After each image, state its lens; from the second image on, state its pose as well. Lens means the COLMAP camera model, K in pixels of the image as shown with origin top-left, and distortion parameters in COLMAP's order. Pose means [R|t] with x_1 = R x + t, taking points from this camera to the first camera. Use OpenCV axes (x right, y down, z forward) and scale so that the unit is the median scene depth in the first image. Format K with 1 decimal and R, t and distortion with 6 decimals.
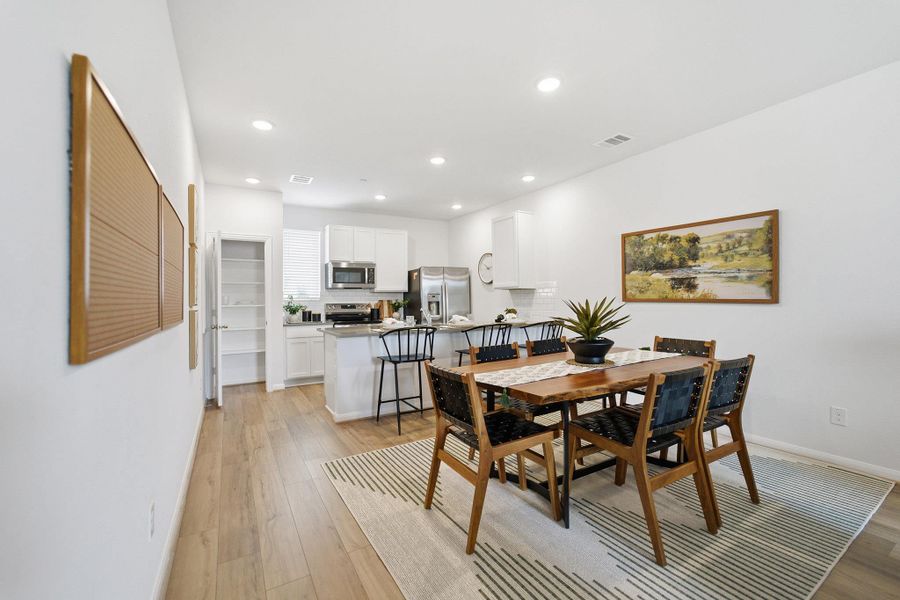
lens RADIAL K [[369.2, 0, 450.1], [0, 369.2, 296.8], [0, 0, 1]] dist [-0.020581, 0.011295]
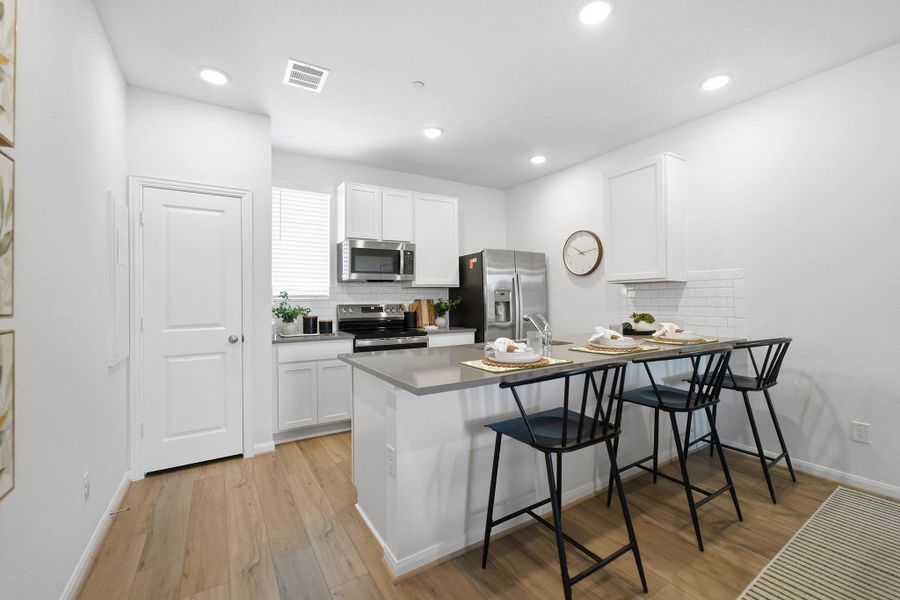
lens RADIAL K [[378.0, 0, 454.0], [0, 378.0, 296.6], [0, 0, 1]] dist [-0.000610, 0.000161]
pose [[0.999680, 0.002392, 0.025181, -0.232215], [-0.002426, 0.999996, 0.001306, 0.003986], [-0.025177, -0.001367, 0.999682, 0.506745]]
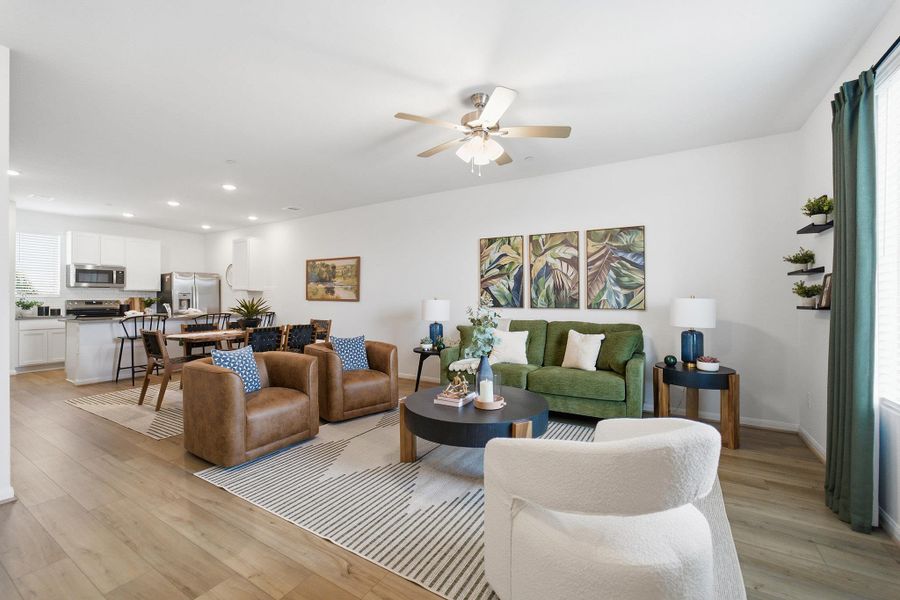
lens RADIAL K [[369.2, 0, 450.1], [0, 369.2, 296.8], [0, 0, 1]] dist [-0.020581, 0.011295]
pose [[0.883440, 0.012520, 0.468378, 0.267806], [-0.012602, 0.999916, -0.002959, -0.005174], [-0.468375, -0.003288, 0.883523, -0.828459]]
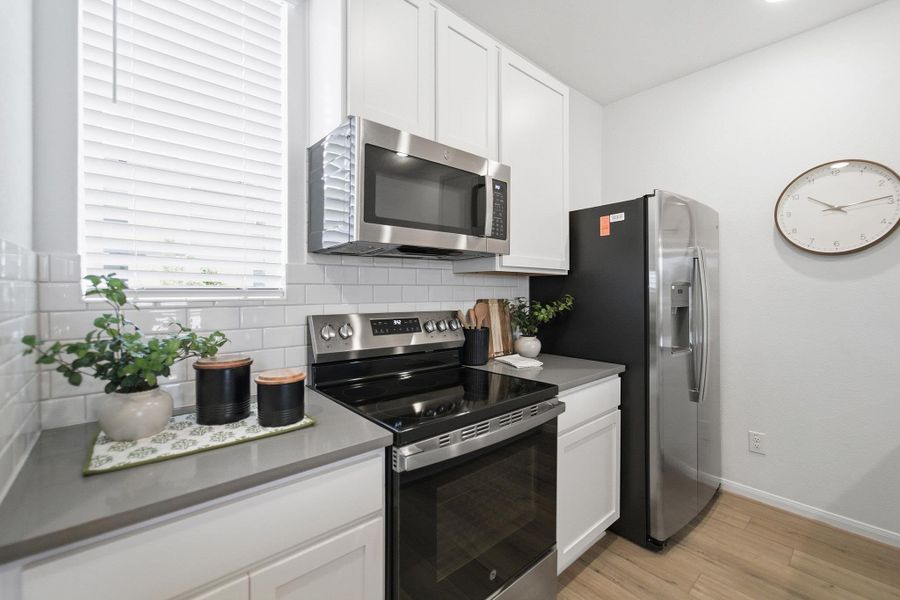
lens RADIAL K [[378.0, 0, 454.0], [0, 378.0, 296.6], [0, 0, 1]] dist [-0.000610, 0.000161]
pose [[0.984800, 0.012677, 0.173231, -0.447127], [-0.017531, 0.999495, 0.026518, -0.002573], [-0.172808, -0.029152, 0.984524, 1.151523]]
